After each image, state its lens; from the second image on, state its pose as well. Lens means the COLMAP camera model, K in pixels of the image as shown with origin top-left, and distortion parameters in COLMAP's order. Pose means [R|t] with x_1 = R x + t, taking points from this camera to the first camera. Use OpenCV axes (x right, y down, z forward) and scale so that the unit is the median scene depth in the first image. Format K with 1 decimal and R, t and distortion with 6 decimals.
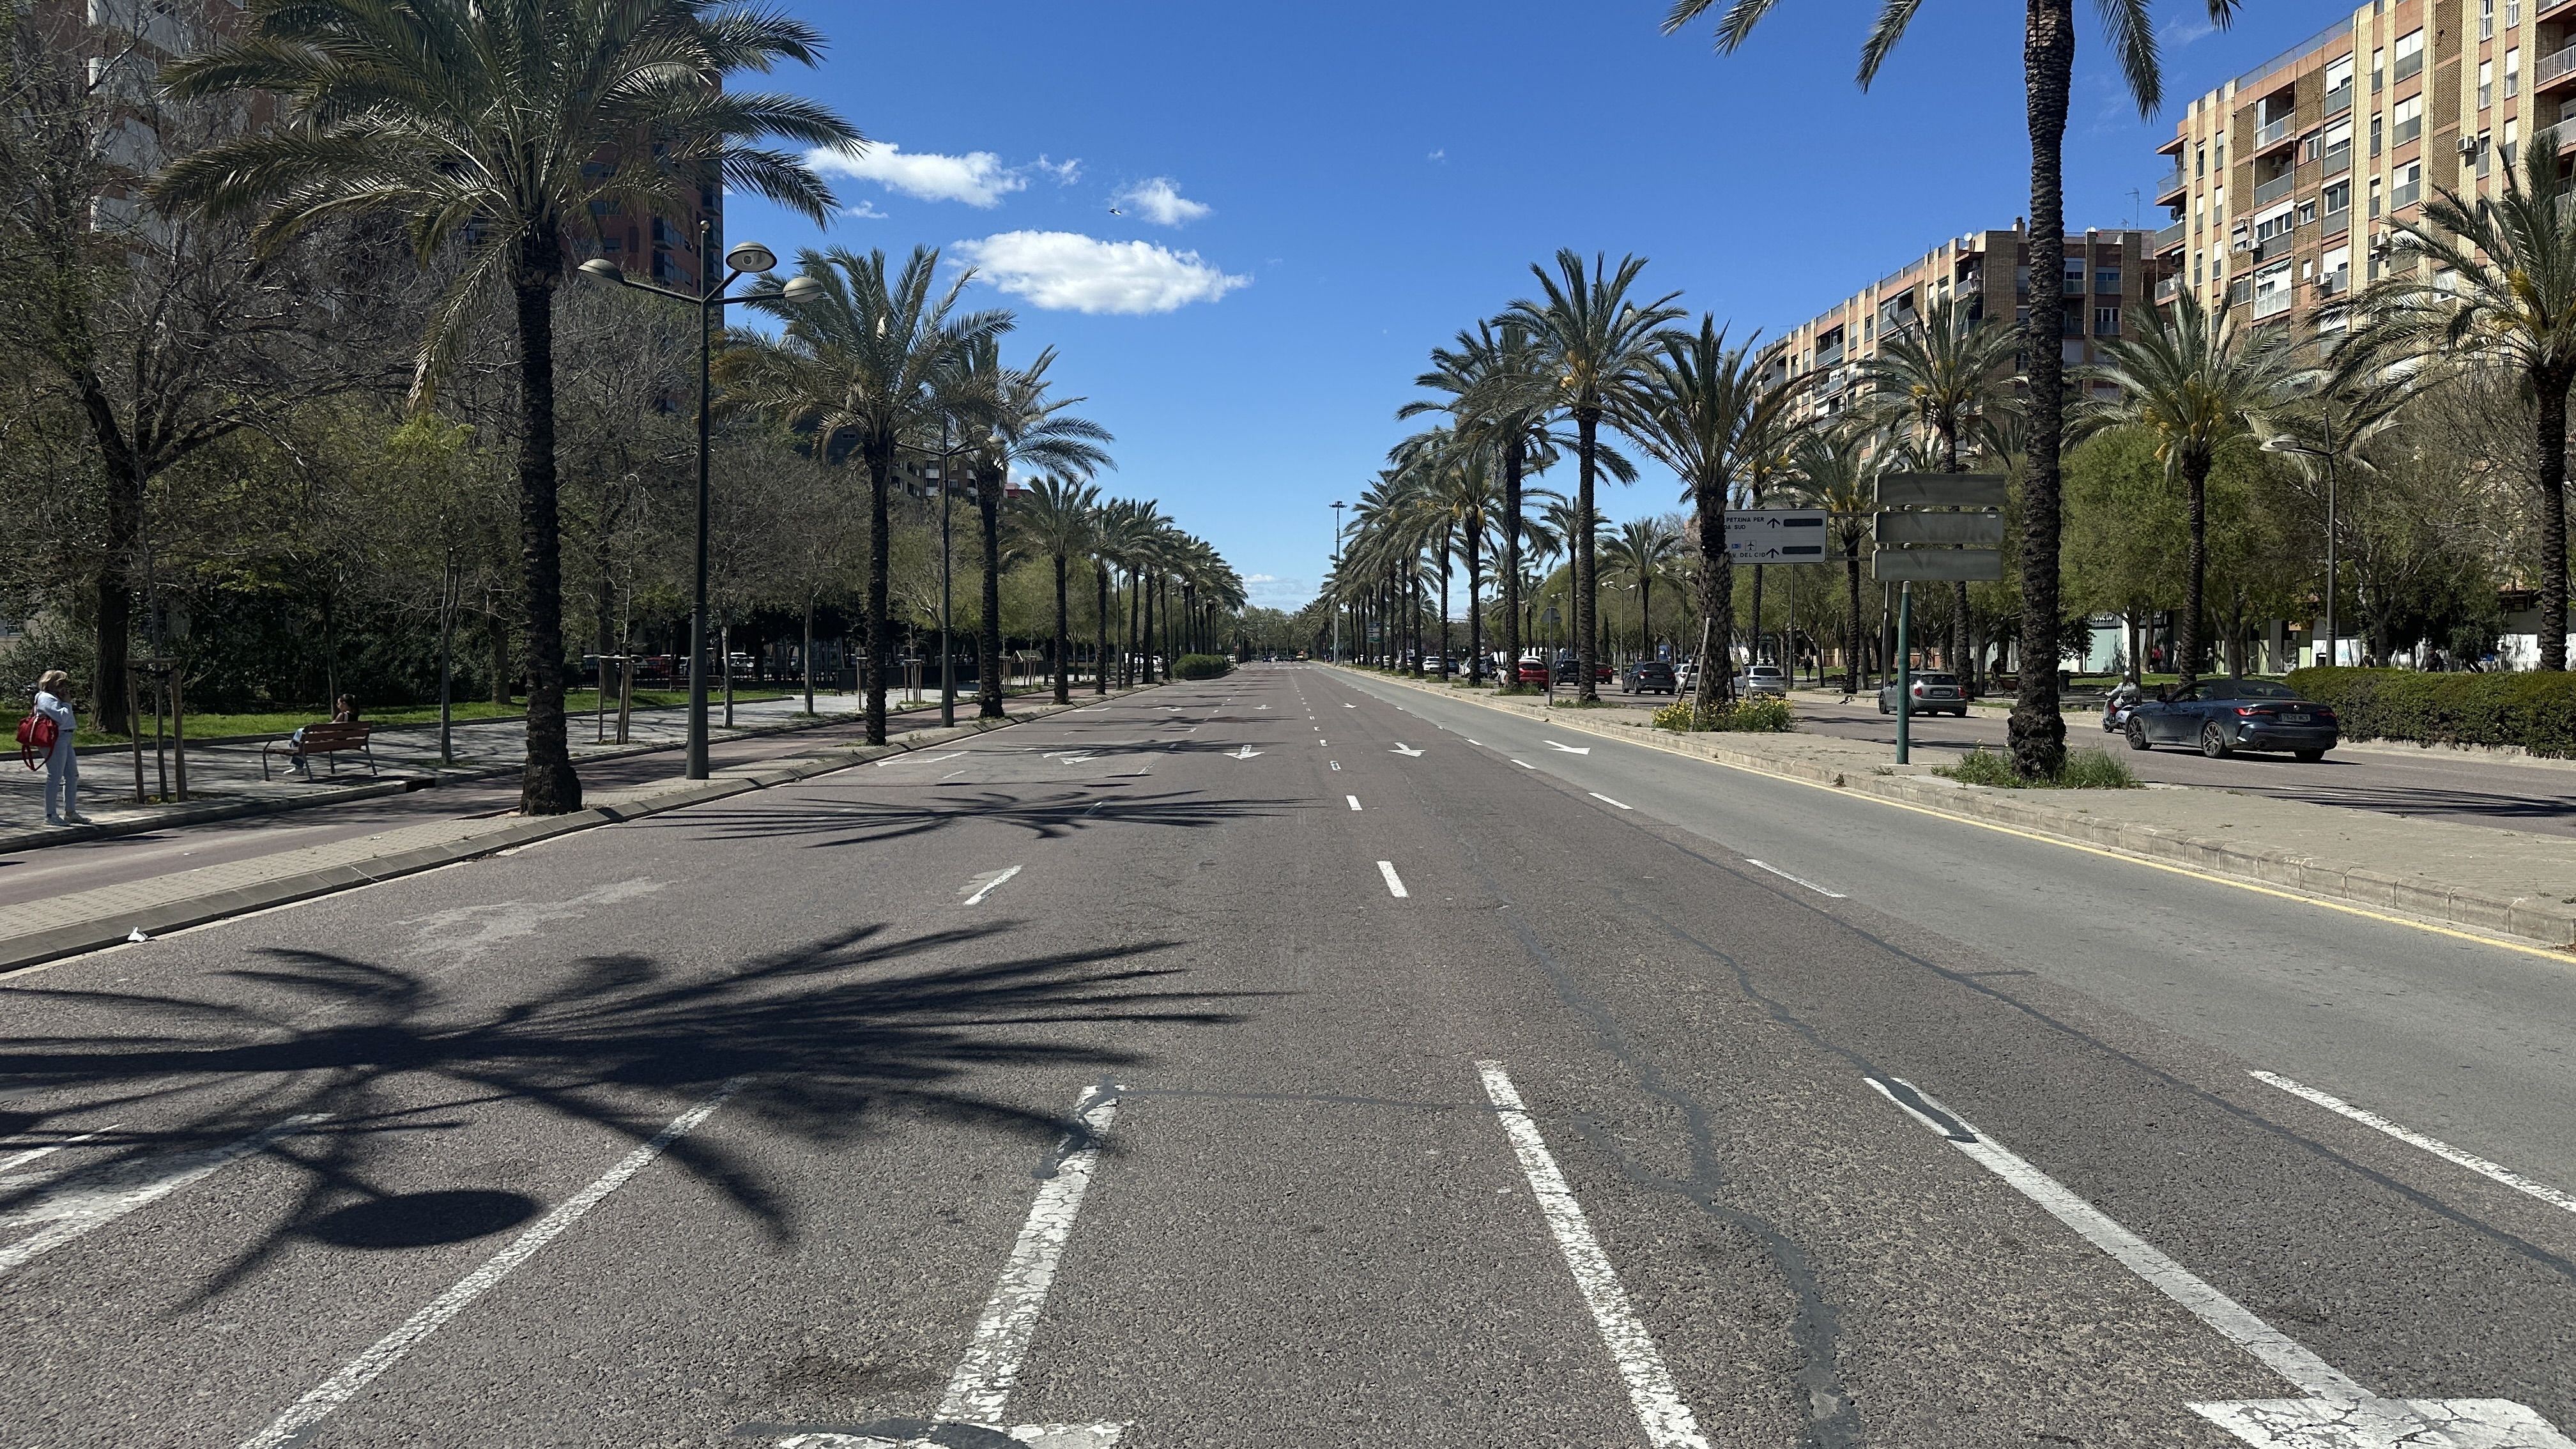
lens RADIAL K [[1848.7, 0, 1288.1], [0, 1848.7, 725.5], [0, 0, 1]] dist [0.048734, -0.028156]
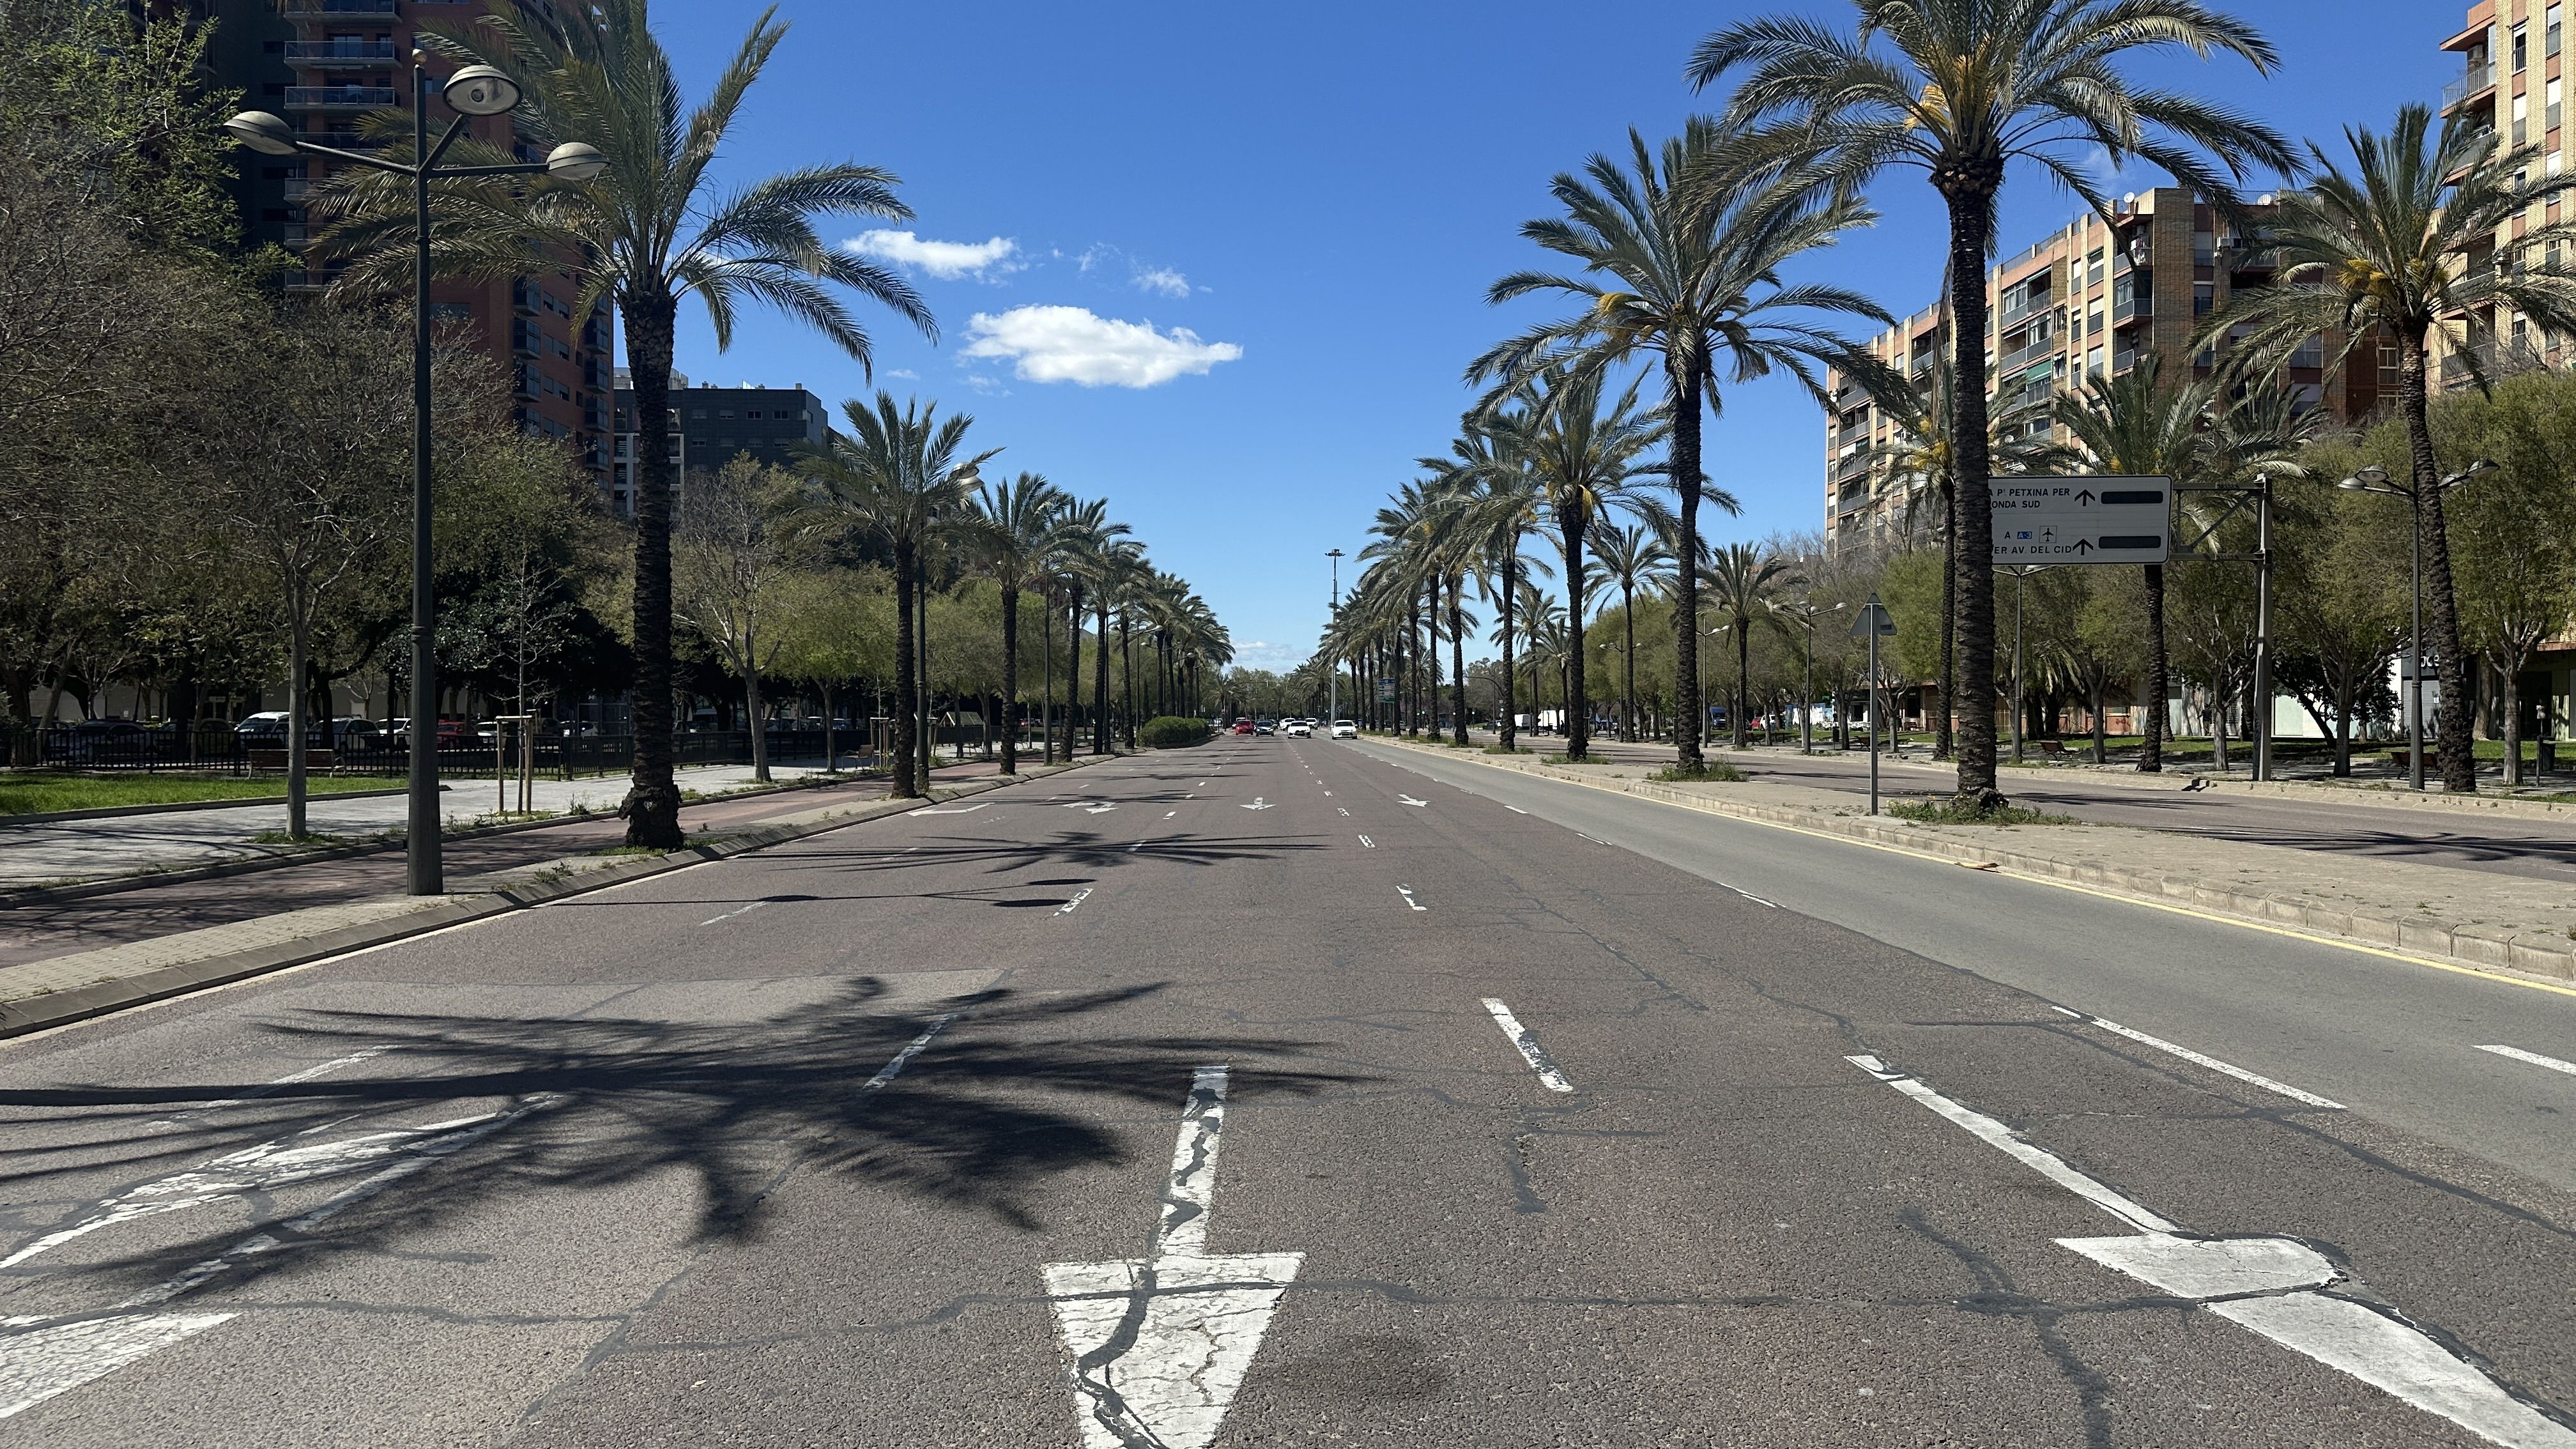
lens RADIAL K [[1806.4, 0, 1291.0], [0, 1806.4, 723.4], [0, 0, 1]] dist [0.061979, -0.069570]
pose [[0.999942, -0.001821, 0.010592, -0.007098], [0.002207, 0.999328, -0.036583, -0.007674], [-0.010519, 0.036604, 0.999274, 0.251847]]
